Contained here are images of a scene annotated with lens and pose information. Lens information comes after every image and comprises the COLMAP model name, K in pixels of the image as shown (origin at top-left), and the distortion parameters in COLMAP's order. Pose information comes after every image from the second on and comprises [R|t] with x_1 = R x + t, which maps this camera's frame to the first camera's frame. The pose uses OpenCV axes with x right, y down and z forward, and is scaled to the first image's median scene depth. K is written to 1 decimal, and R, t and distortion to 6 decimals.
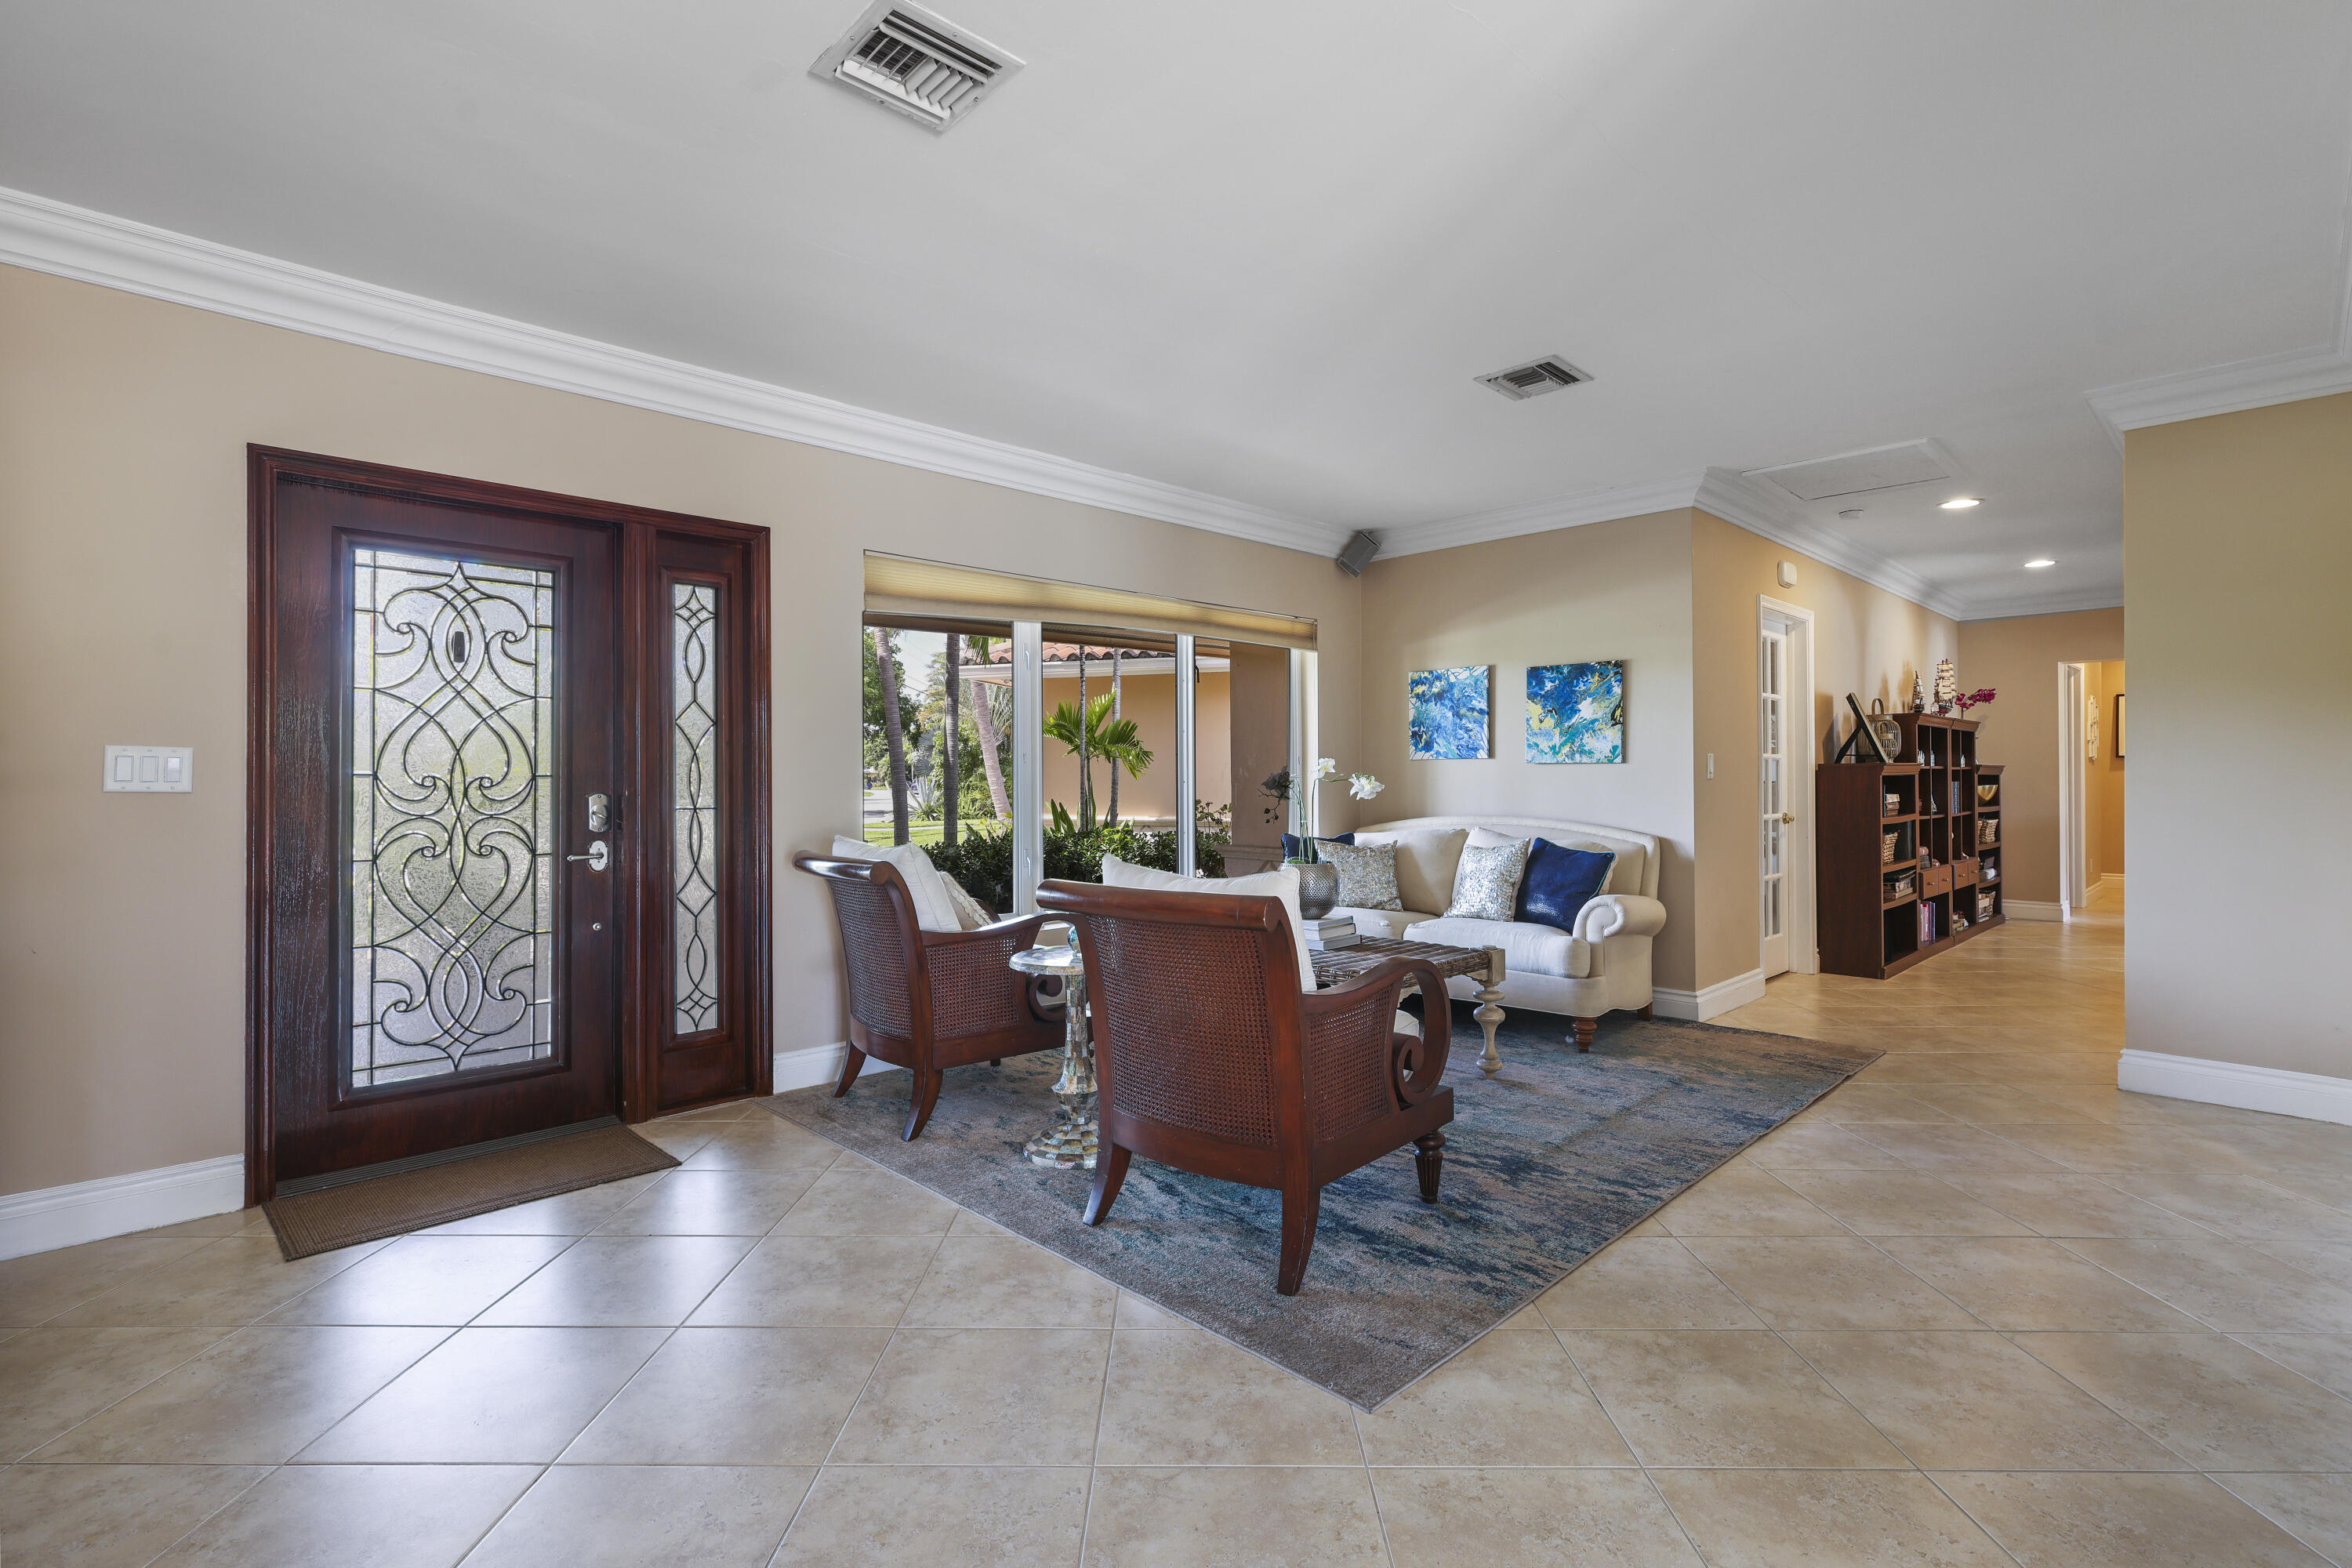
lens RADIAL K [[1062.2, 0, 1176.0], [0, 1062.2, 784.0], [0, 0, 1]] dist [0.000168, 0.000048]
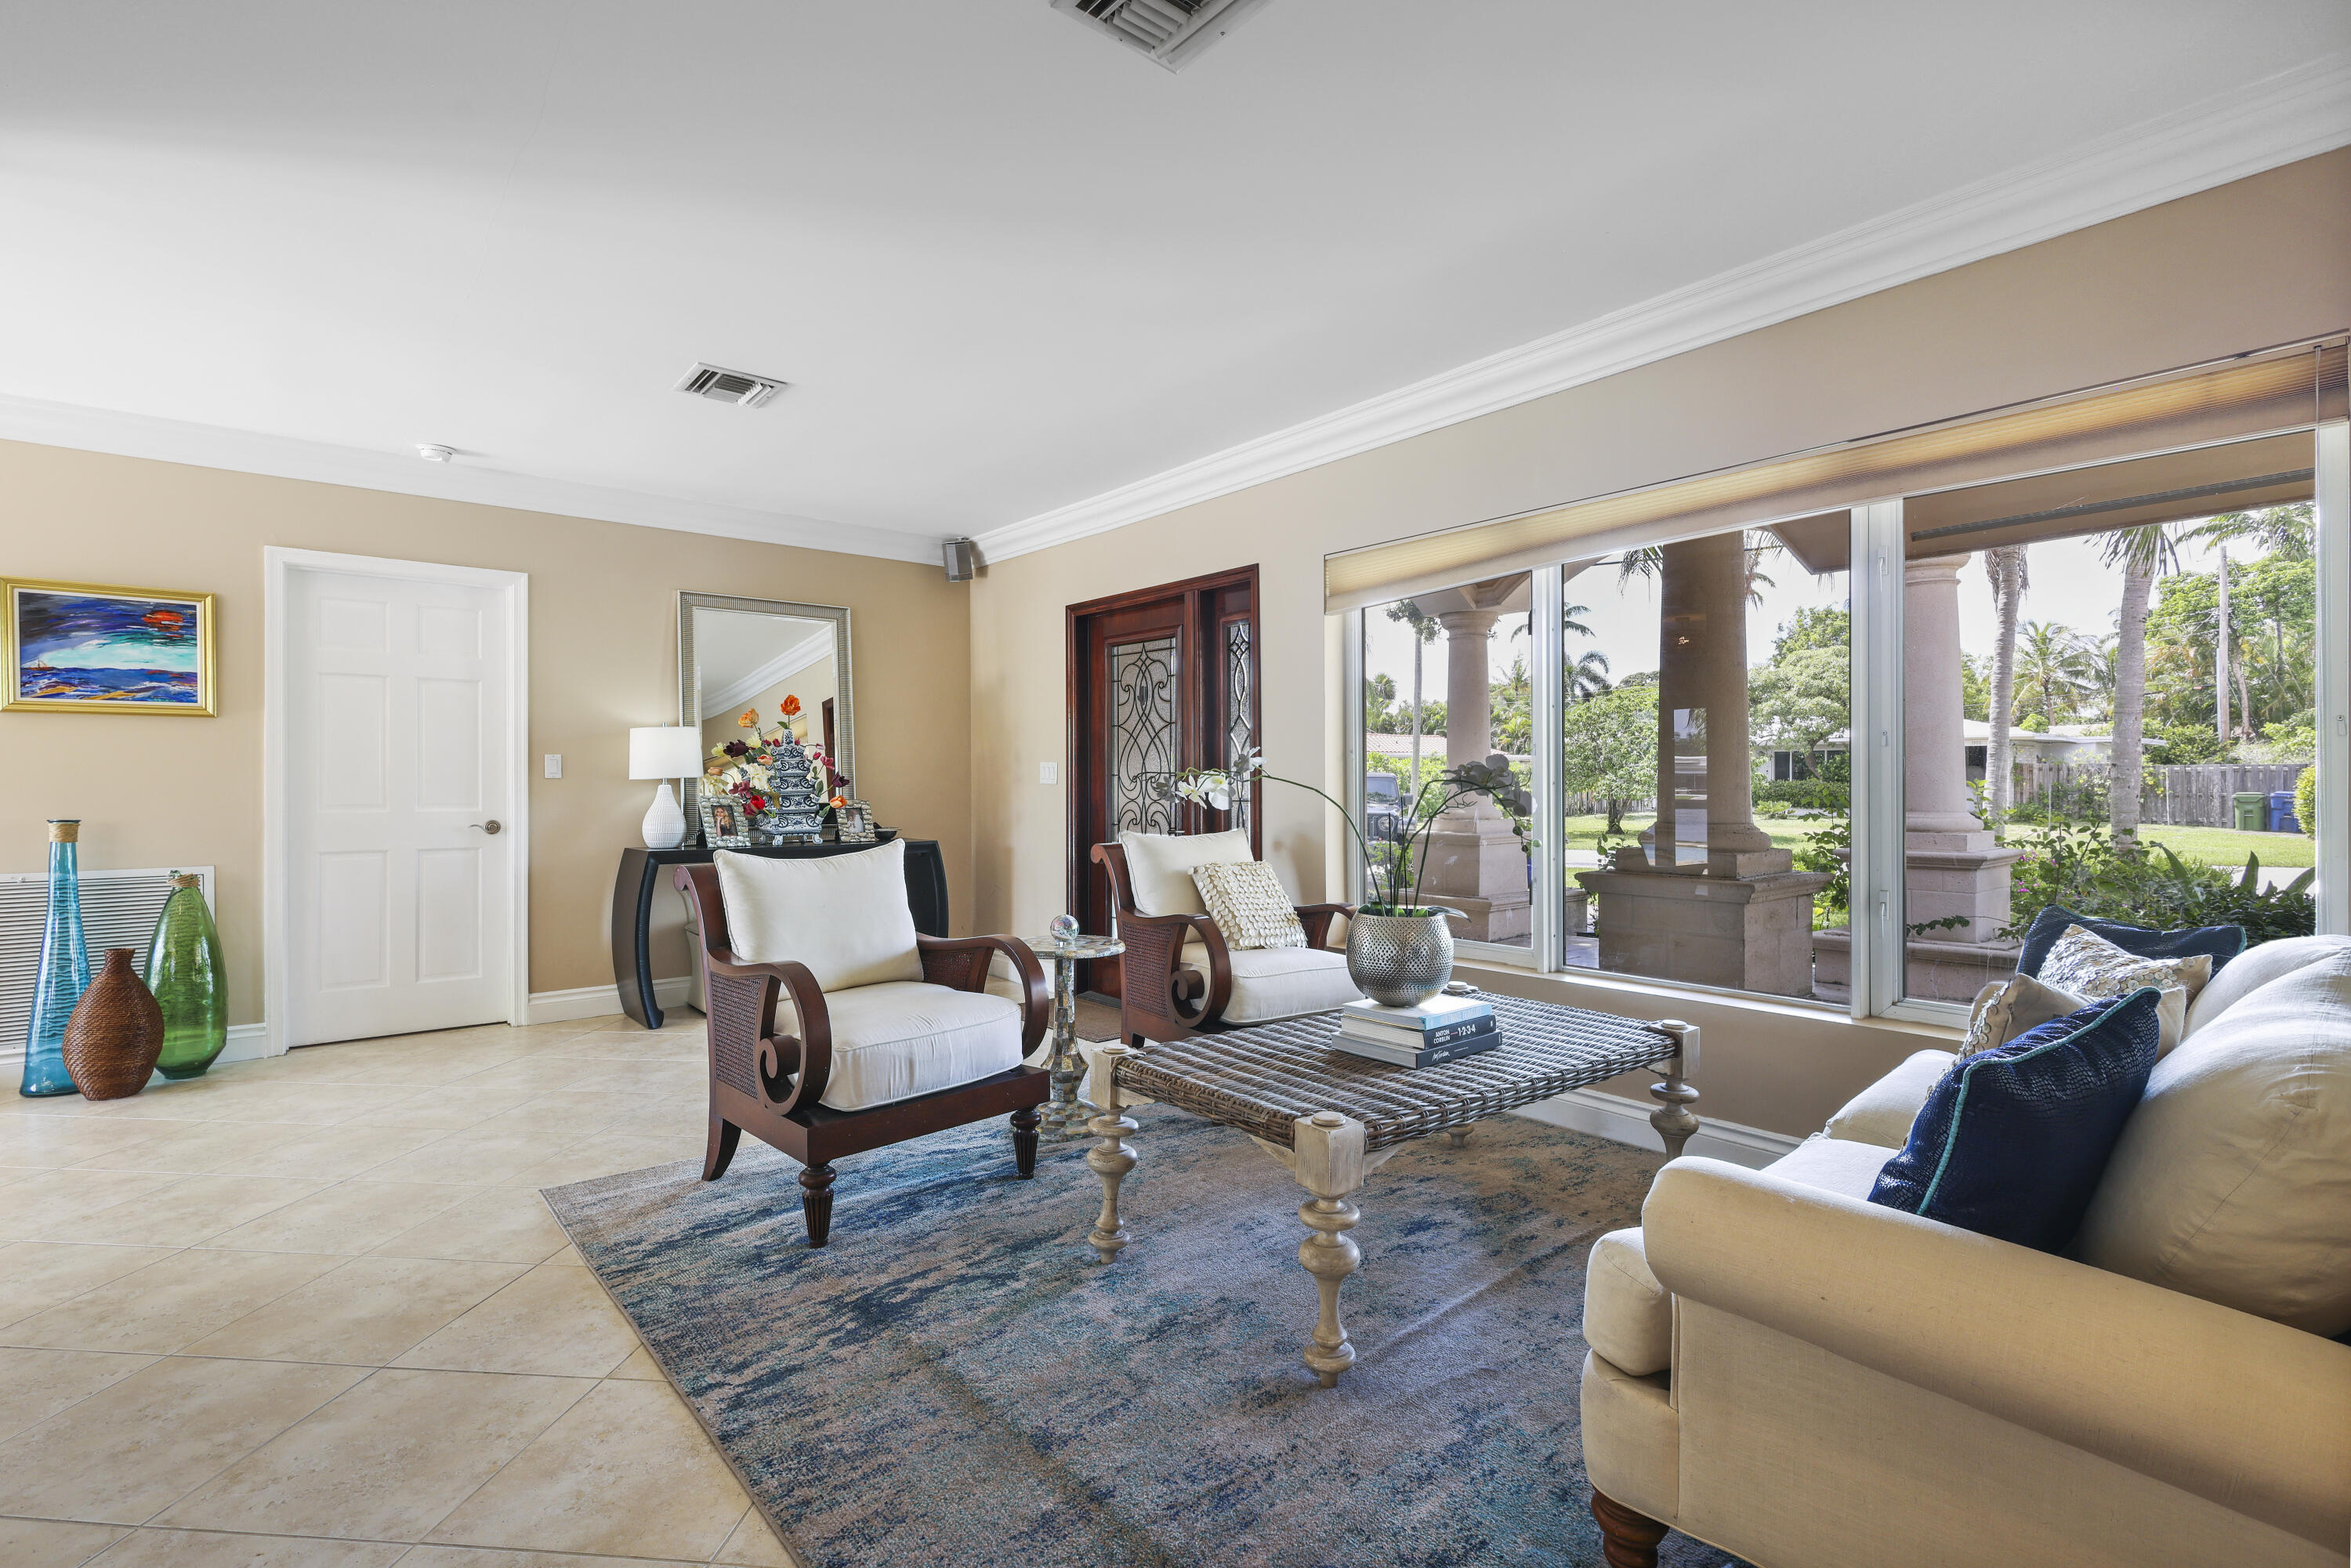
lens RADIAL K [[1083.5, 0, 1173.3], [0, 1083.5, 788.1], [0, 0, 1]] dist [0.001502, 0.000338]
pose [[-0.063110, 0.011199, -0.997944, 1.084659], [-0.003883, 0.999927, 0.011467, -0.008559], [0.997999, 0.004599, -0.063062, 1.296611]]
